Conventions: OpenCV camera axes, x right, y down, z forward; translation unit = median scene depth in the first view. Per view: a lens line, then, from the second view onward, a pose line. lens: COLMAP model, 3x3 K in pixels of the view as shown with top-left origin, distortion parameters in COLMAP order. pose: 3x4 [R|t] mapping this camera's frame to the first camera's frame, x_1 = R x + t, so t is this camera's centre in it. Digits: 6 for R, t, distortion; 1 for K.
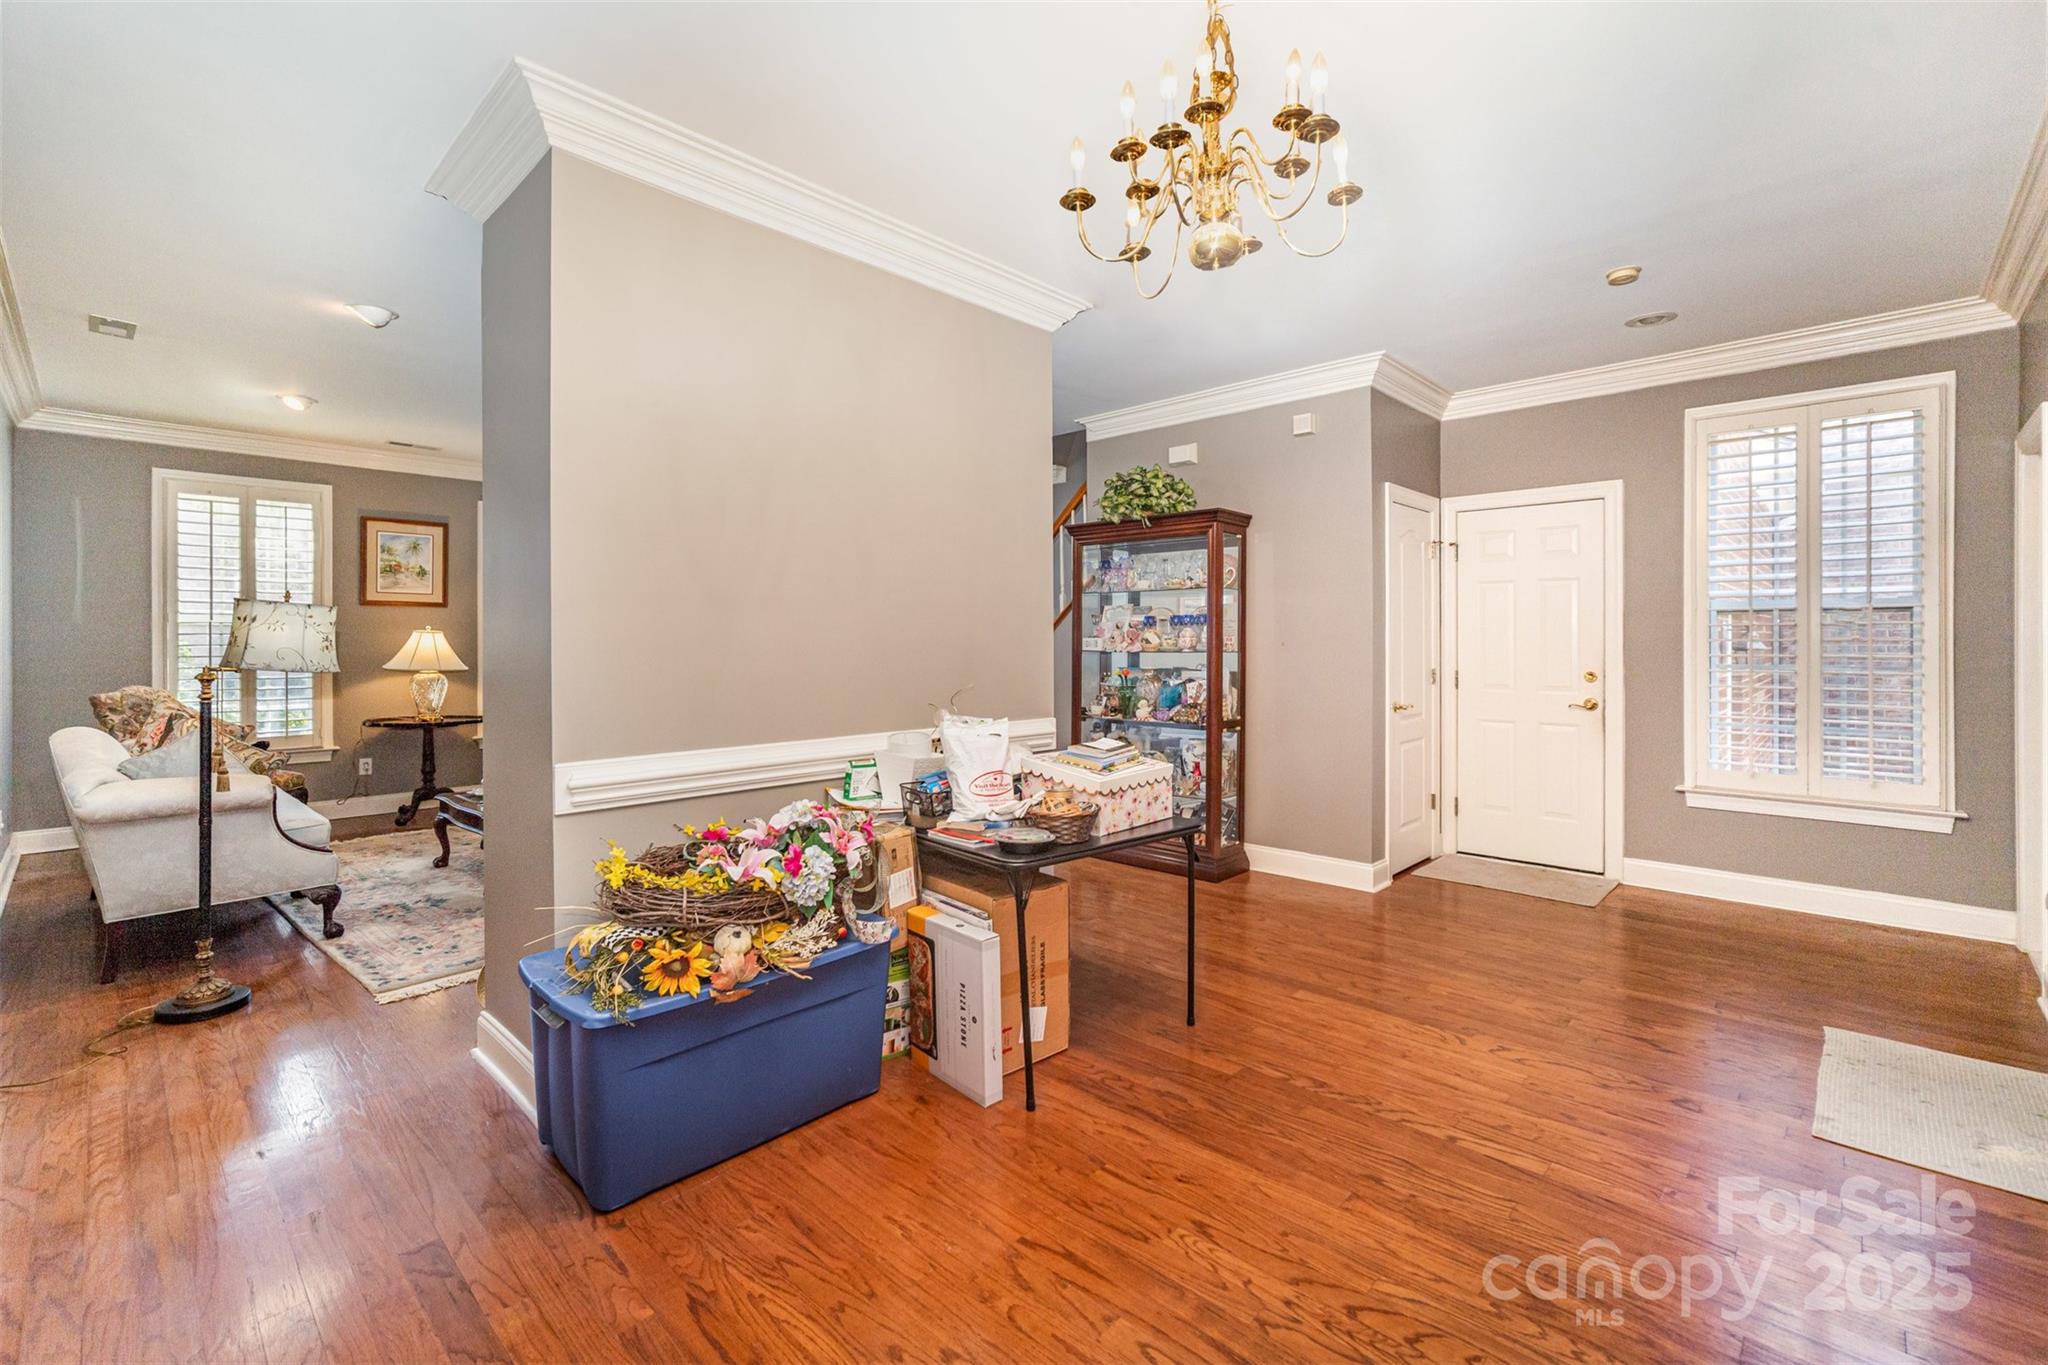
lens RADIAL K [[892.0, 0, 1027.2], [0, 892.0, 647.1], [0, 0, 1]] dist [-0.001301, 0.000171]
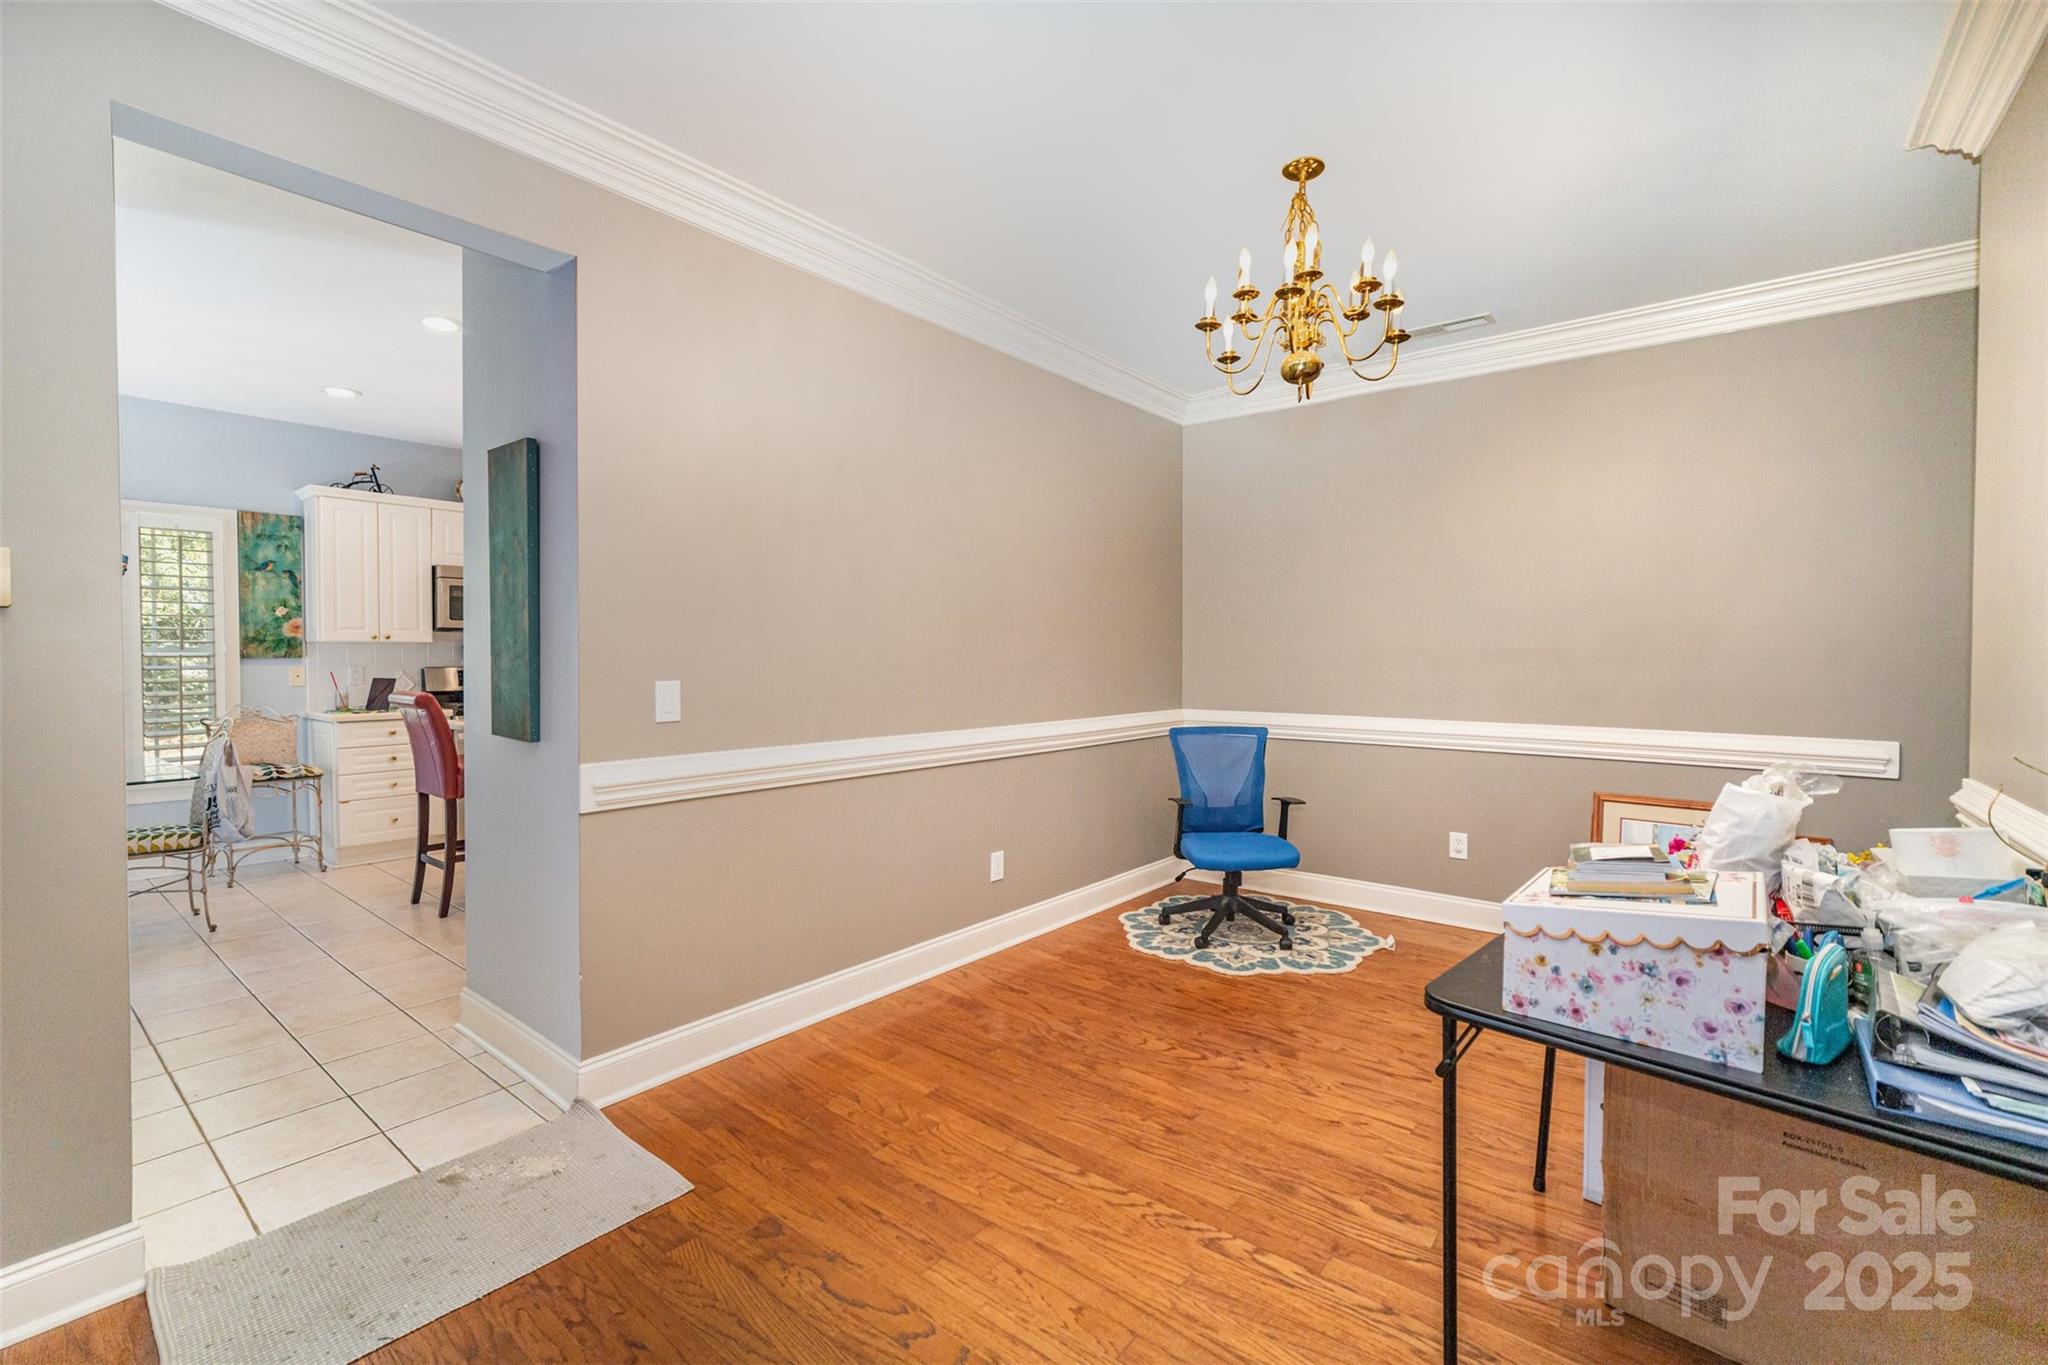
lens RADIAL K [[871.3, 0, 1039.0], [0, 871.3, 673.2], [0, 0, 1]] dist [-0.006785, 0.000056]
pose [[-0.996430, 0.001575, -0.084404, 0.564404], [-0.000365, 0.999736, 0.022962, -0.006335], [0.084418, 0.022911, -0.996167, 1.799049]]
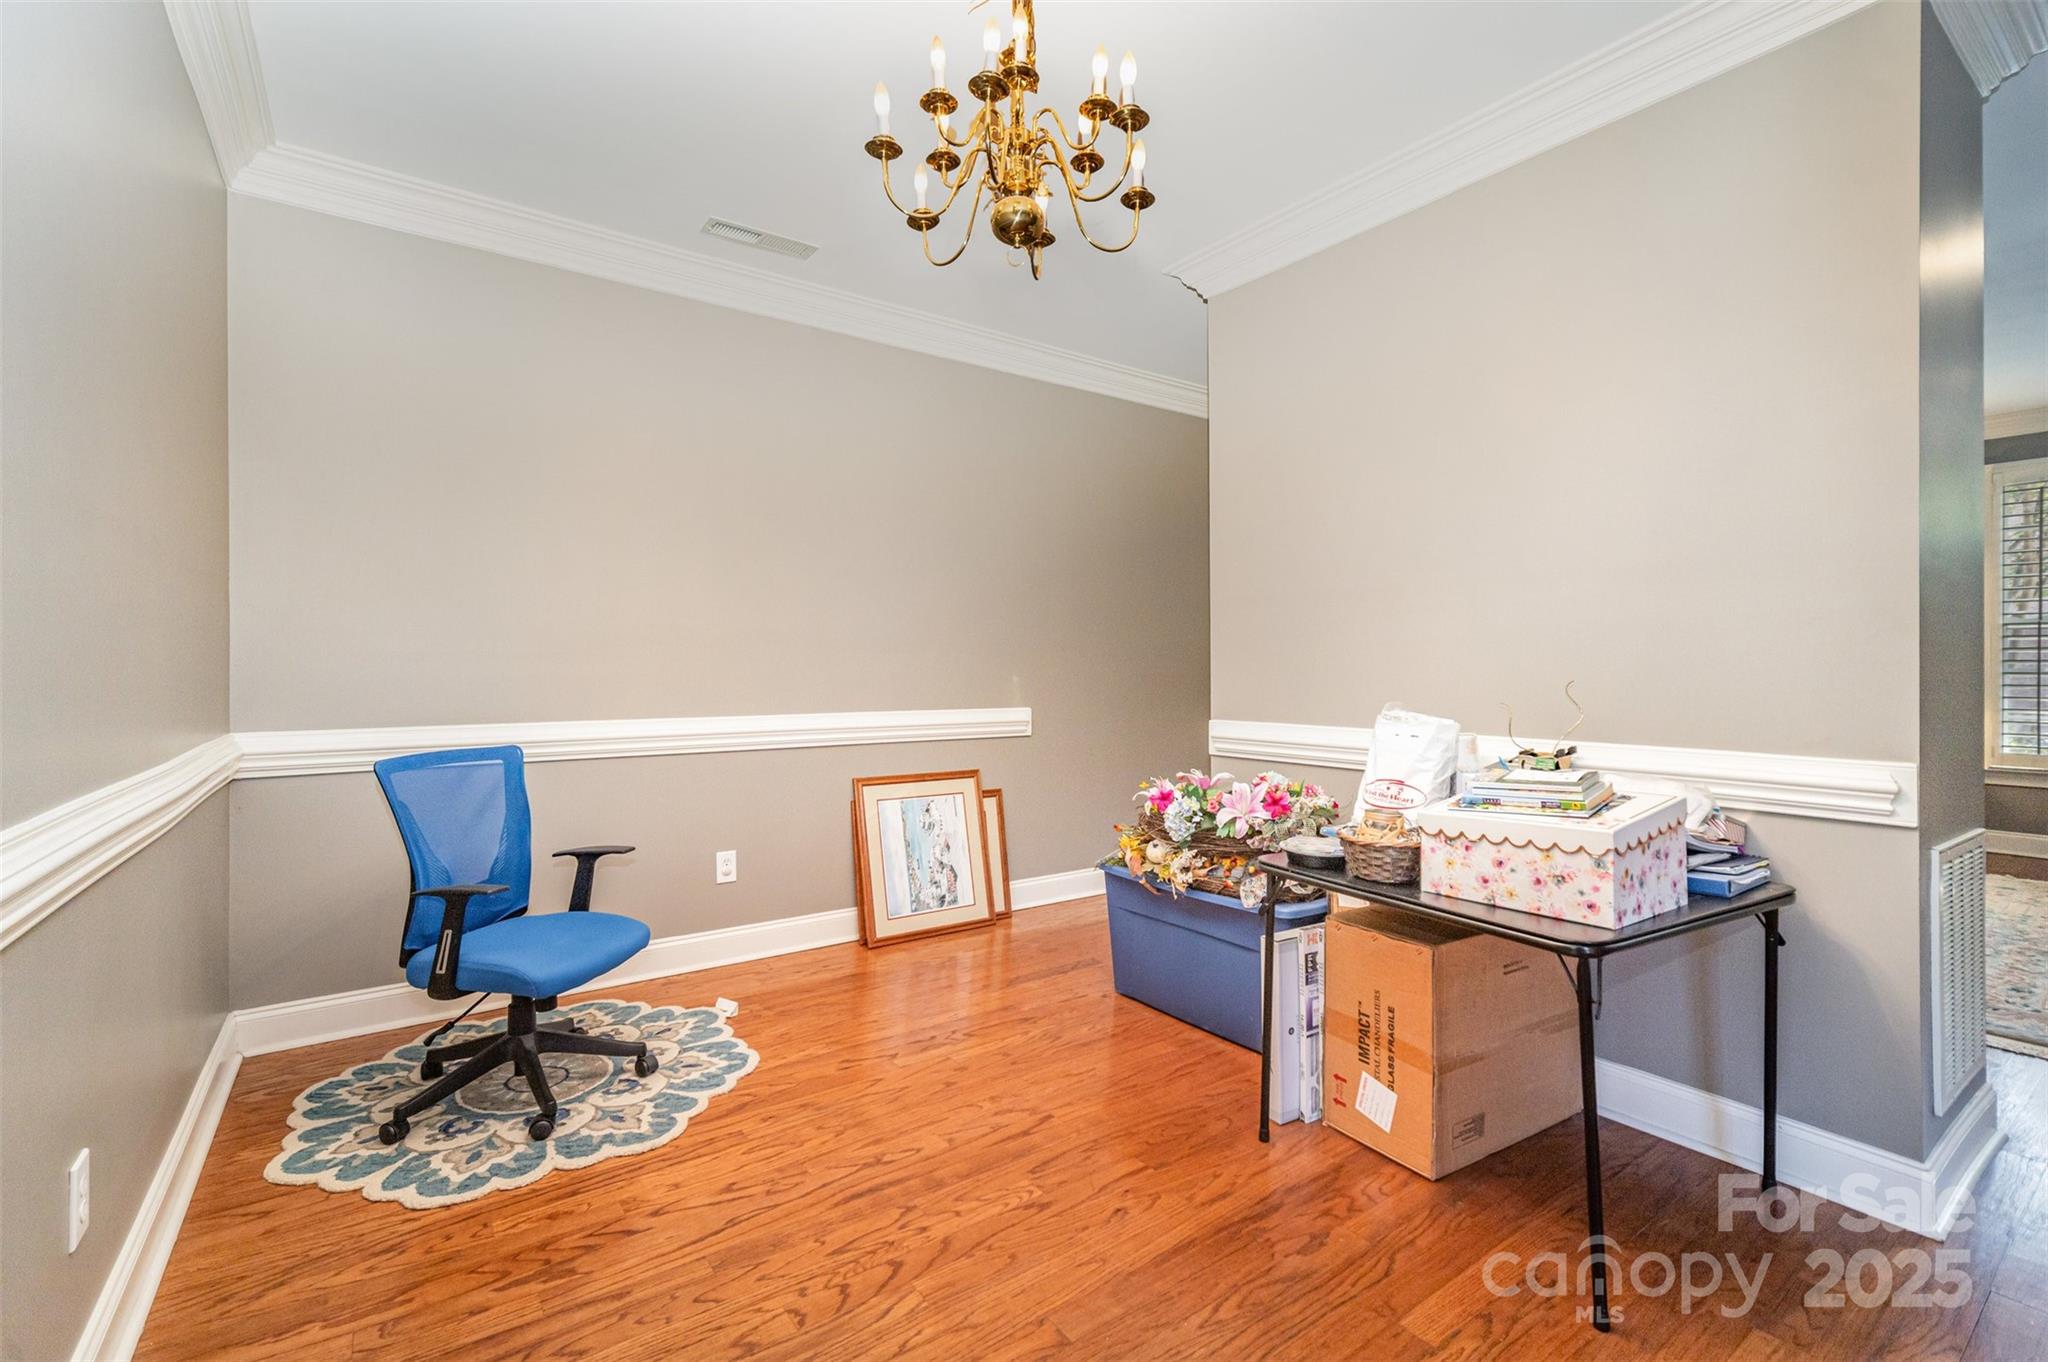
lens RADIAL K [[898.9, 0, 1017.2], [0, 898.9, 669.2], [0, 0, 1]] dist [-0.004207, -0.000091]
pose [[-0.196322, 0.004508, -0.980529, 0.938858], [-0.001344, 0.999987, 0.004866, 0.040641], [0.980539, 0.002273, -0.196314, 0.935337]]
